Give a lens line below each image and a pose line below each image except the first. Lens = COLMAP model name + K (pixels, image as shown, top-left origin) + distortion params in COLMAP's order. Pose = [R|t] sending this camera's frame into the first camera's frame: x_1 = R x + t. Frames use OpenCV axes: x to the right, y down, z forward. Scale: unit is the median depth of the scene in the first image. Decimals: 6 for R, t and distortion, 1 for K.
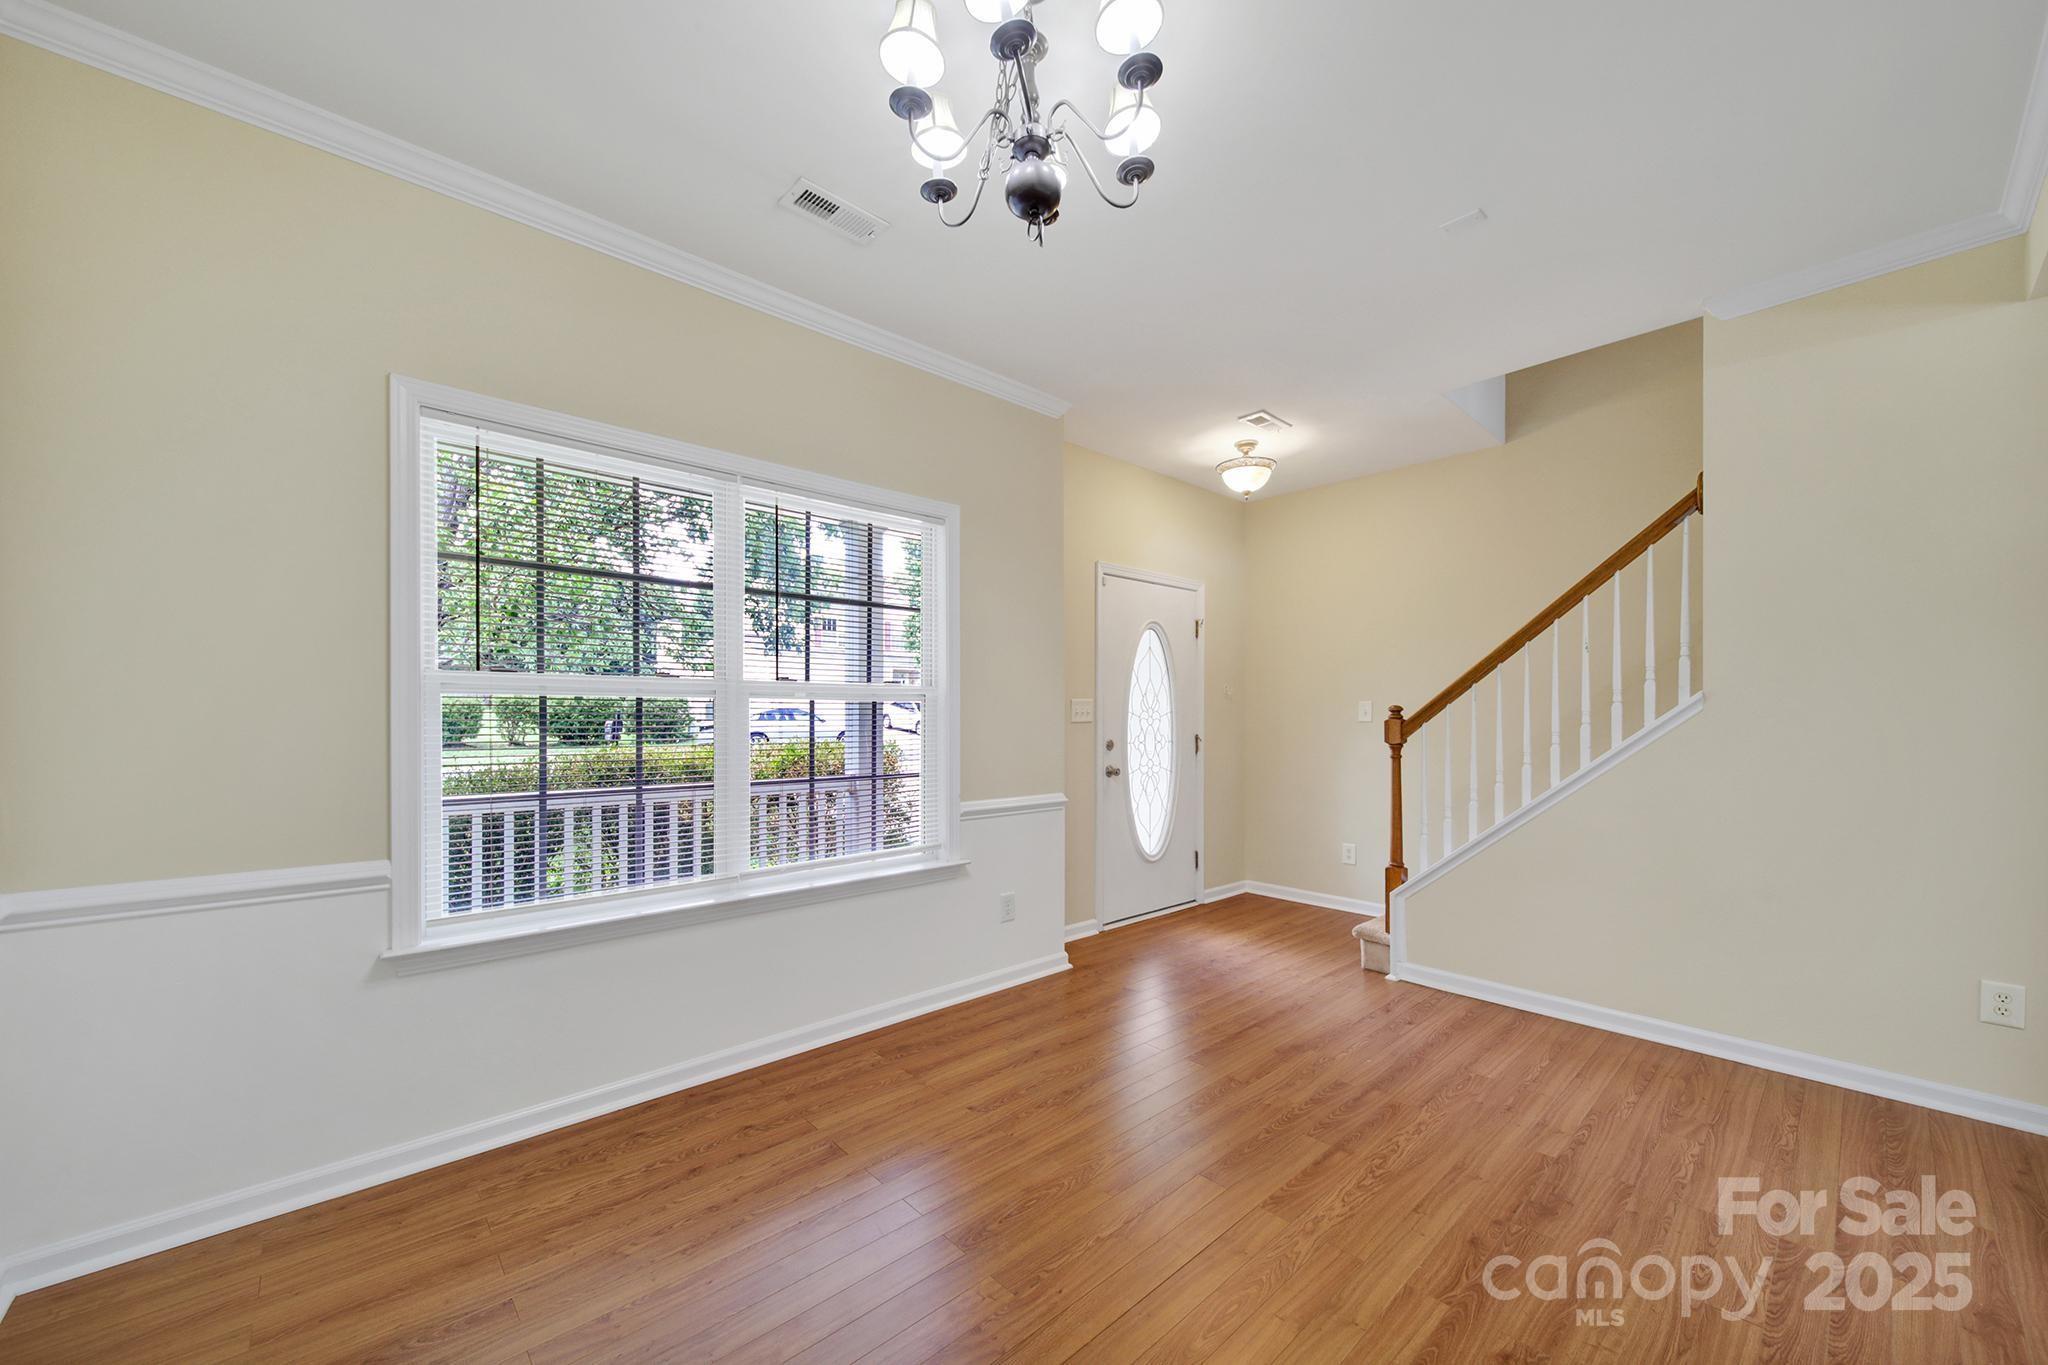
lens RADIAL K [[753.1, 0, 1048.6], [0, 753.1, 714.4], [0, 0, 1]] dist [0.003259, -0.001027]
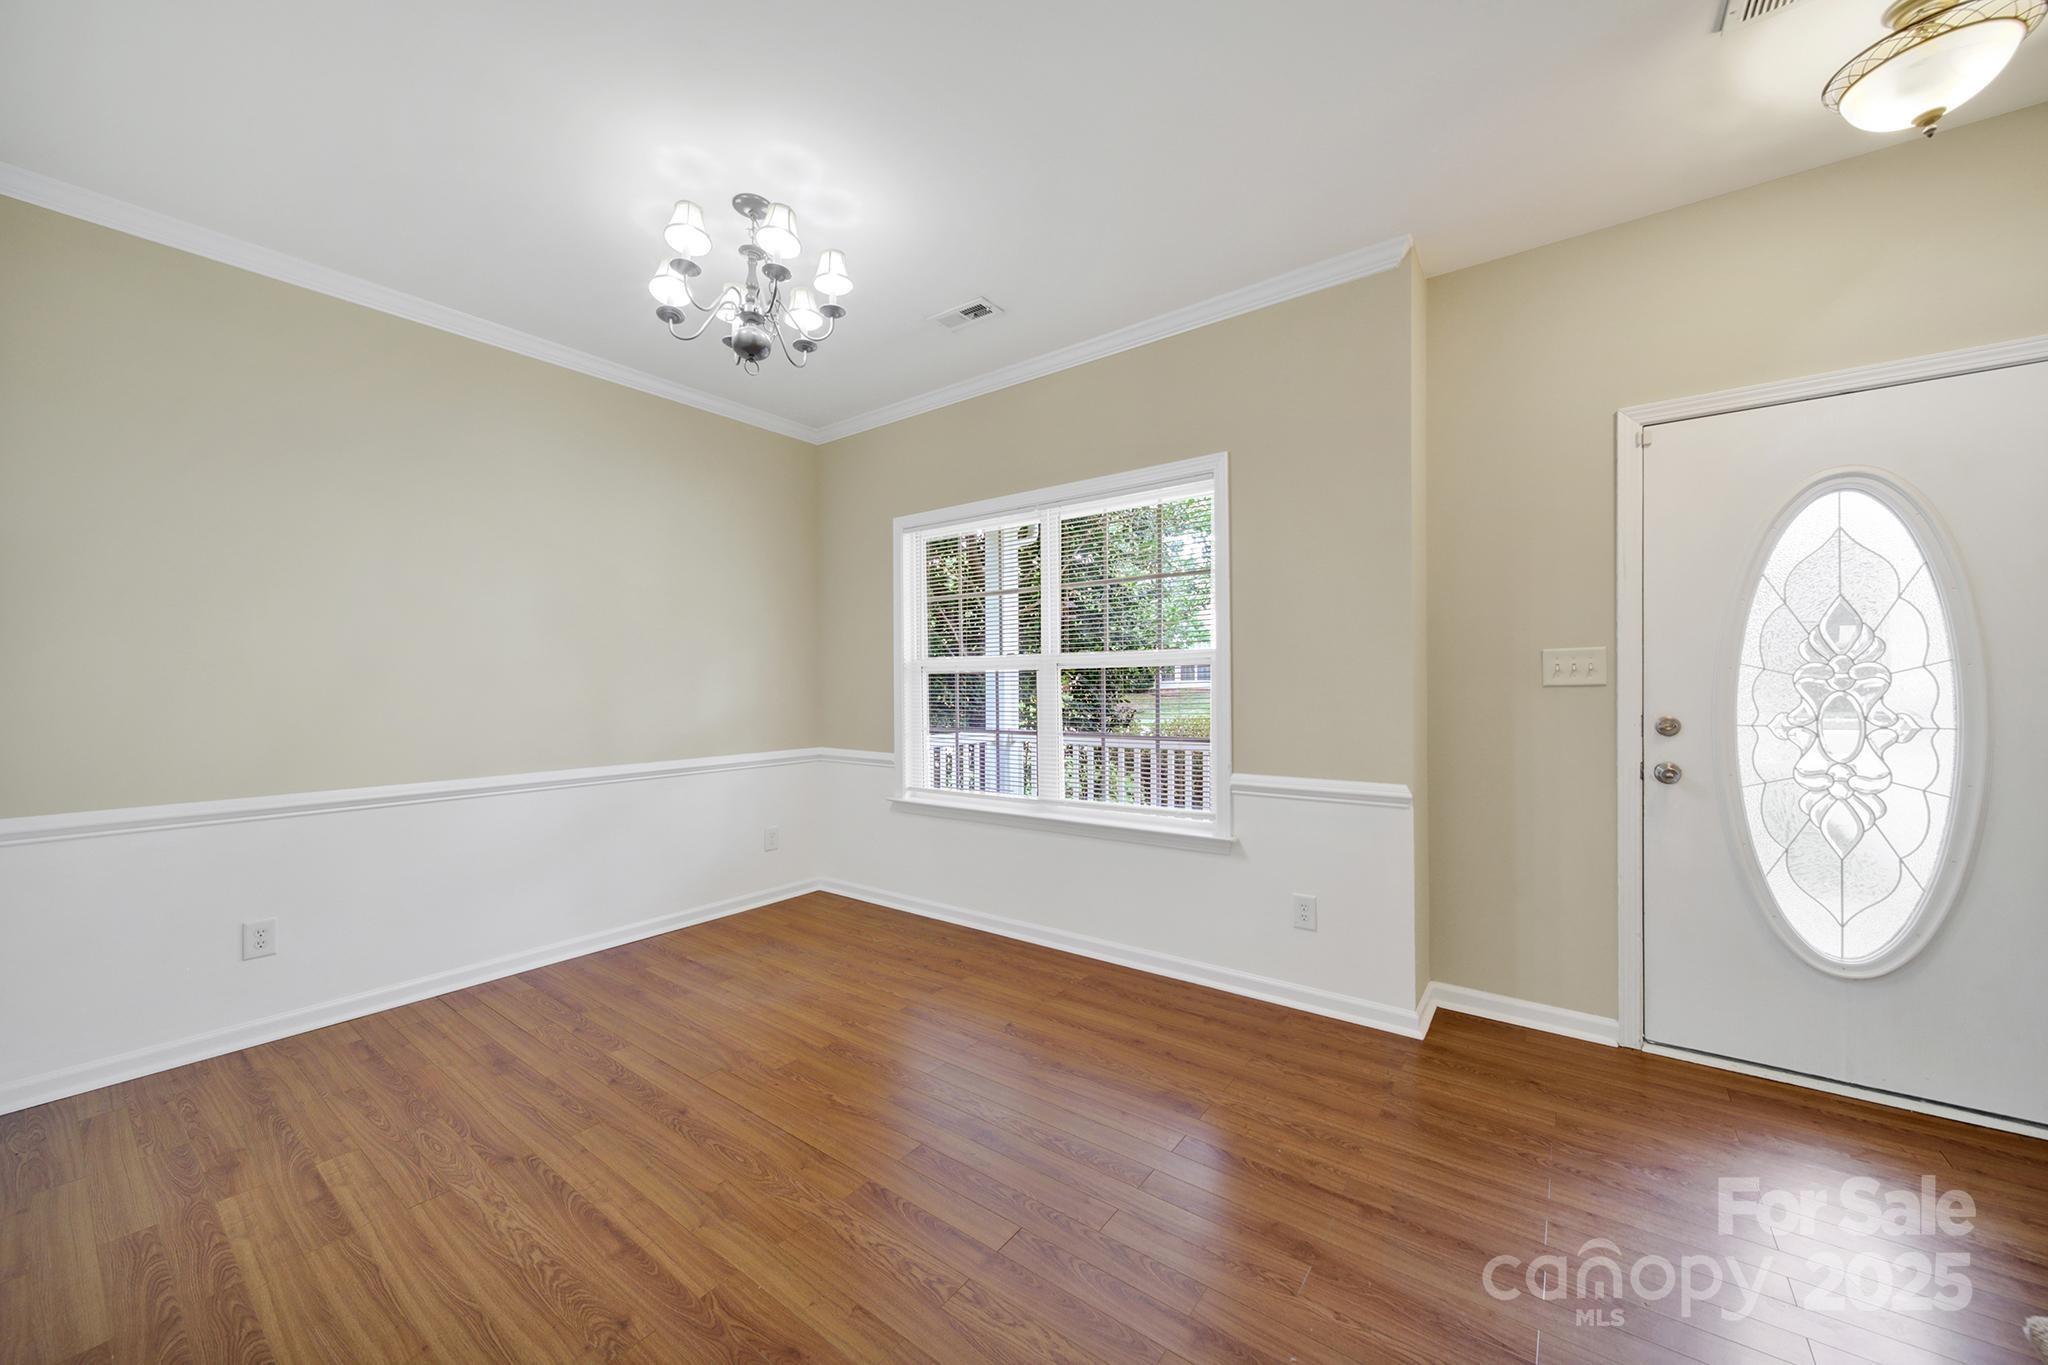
lens RADIAL K [[753.1, 0, 1015.6], [0, 753.1, 685.6], [0, 0, 1]] dist [0.003259, -0.001027]
pose [[0.186136, 0.005344, -0.982509, 0.801690], [0.013884, 0.999871, 0.008069, -0.000002], [0.982426, -0.015143, 0.186038, 0.635529]]
